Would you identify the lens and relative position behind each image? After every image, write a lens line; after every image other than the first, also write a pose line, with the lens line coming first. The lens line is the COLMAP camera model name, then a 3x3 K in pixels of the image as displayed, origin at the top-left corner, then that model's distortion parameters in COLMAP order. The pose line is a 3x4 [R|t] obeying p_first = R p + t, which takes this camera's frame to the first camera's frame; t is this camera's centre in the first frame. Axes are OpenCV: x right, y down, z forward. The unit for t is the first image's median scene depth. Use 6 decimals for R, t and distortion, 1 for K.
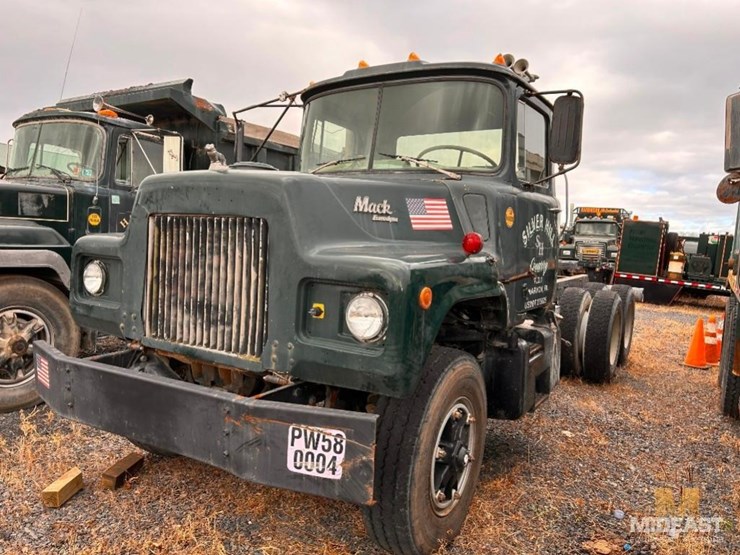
lens RADIAL K [[549.6, 0, 372.2], [0, 549.6, 275.9], [0, 0, 1]] dist [0.064701, -0.064578]
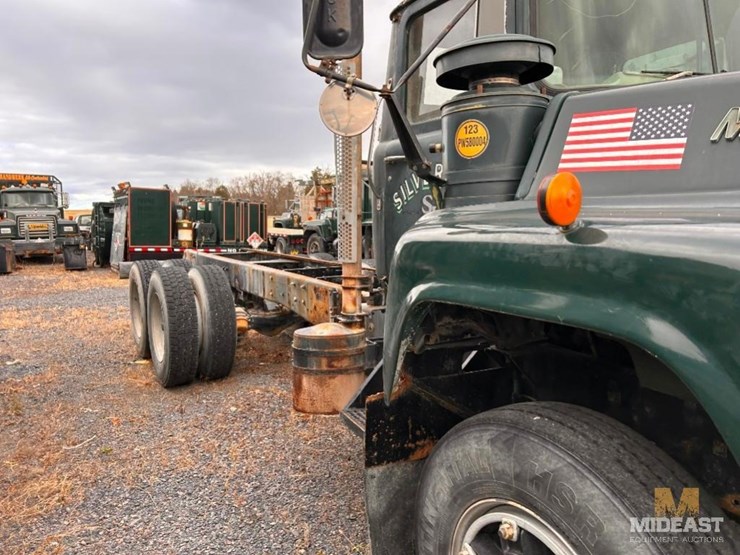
lens RADIAL K [[549.6, 0, 375.4], [0, 549.6, 275.0], [0, 0, 1]] dist [0.064701, -0.064578]
pose [[0.456770, -0.149977, 0.876851, -0.798990], [0.104318, 0.987916, 0.114632, -0.104208], [-0.883447, 0.039110, 0.466896, 1.078250]]
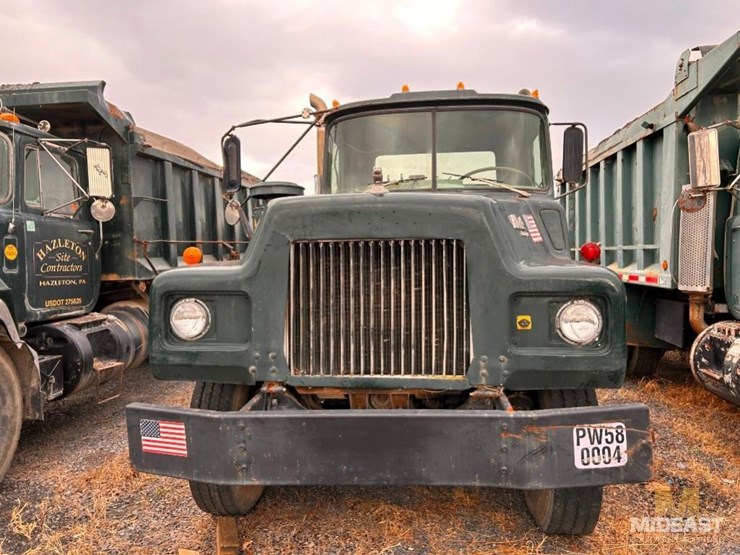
lens RADIAL K [[549.6, 0, 379.0], [0, 549.6, 275.8], [0, 0, 1]] dist [0.064701, -0.064578]
pose [[0.896623, -0.075877, 0.436245, -0.582793], [0.085396, 0.996345, -0.002221, -0.034839], [-0.434482, 0.039245, 0.899825, 0.106829]]
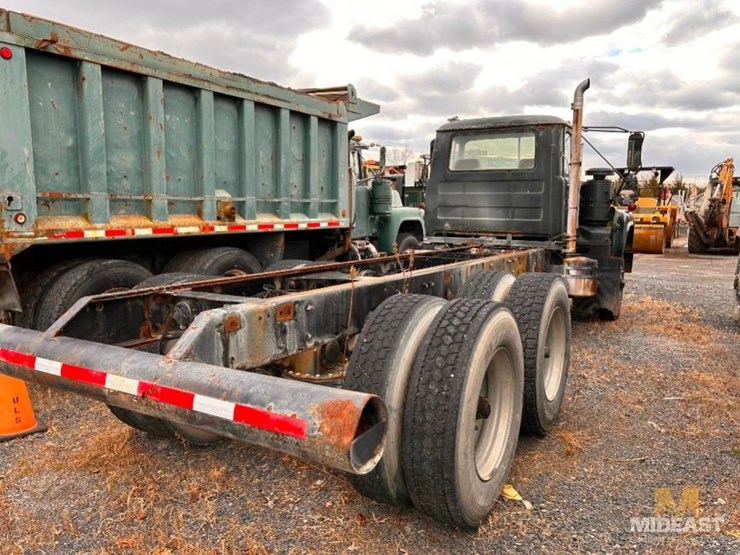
lens RADIAL K [[549.6, 0, 372.6], [0, 549.6, 276.5], [0, 0, 1]] dist [0.064701, -0.064578]
pose [[-0.998021, -0.058740, -0.022461, 0.644702], [-0.062056, 0.977757, 0.200350, -0.209691], [0.010192, 0.201348, -0.979467, 3.396574]]
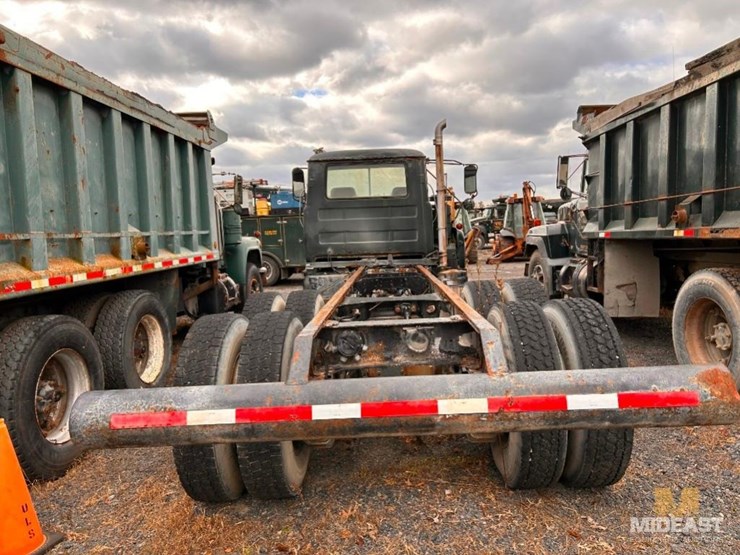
lens RADIAL K [[549.6, 0, 373.4], [0, 549.6, 278.2], [0, 0, 1]] dist [0.064701, -0.064578]
pose [[-0.868697, 0.027495, -0.494581, 1.268352], [-0.039966, 0.991313, 0.125305, -0.168289], [0.493730, 0.128619, -0.860051, 3.279536]]
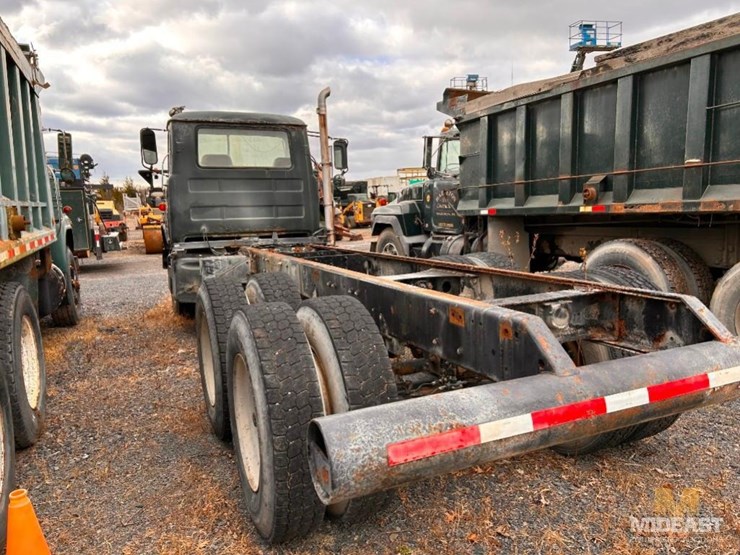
lens RADIAL K [[549.6, 0, 372.0], [0, 549.6, 284.2], [0, 0, 1]] dist [0.064701, -0.064578]
pose [[-0.574231, 0.084924, -0.814277, 1.563328], [-0.060358, 0.987507, 0.145555, -0.116140], [0.816466, 0.132730, -0.561931, 2.844310]]
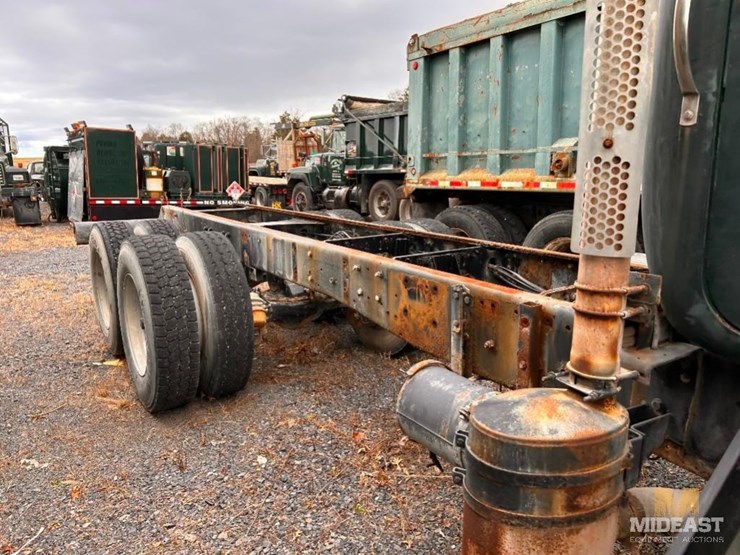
lens RADIAL K [[549.6, 0, 366.4], [0, 549.6, 280.2], [0, 0, 1]] dist [0.064701, -0.064578]
pose [[0.422289, -0.241991, 0.873563, -0.453890], [0.106152, 0.970278, 0.217468, -0.109517], [-0.900224, 0.000897, 0.435425, 1.489988]]
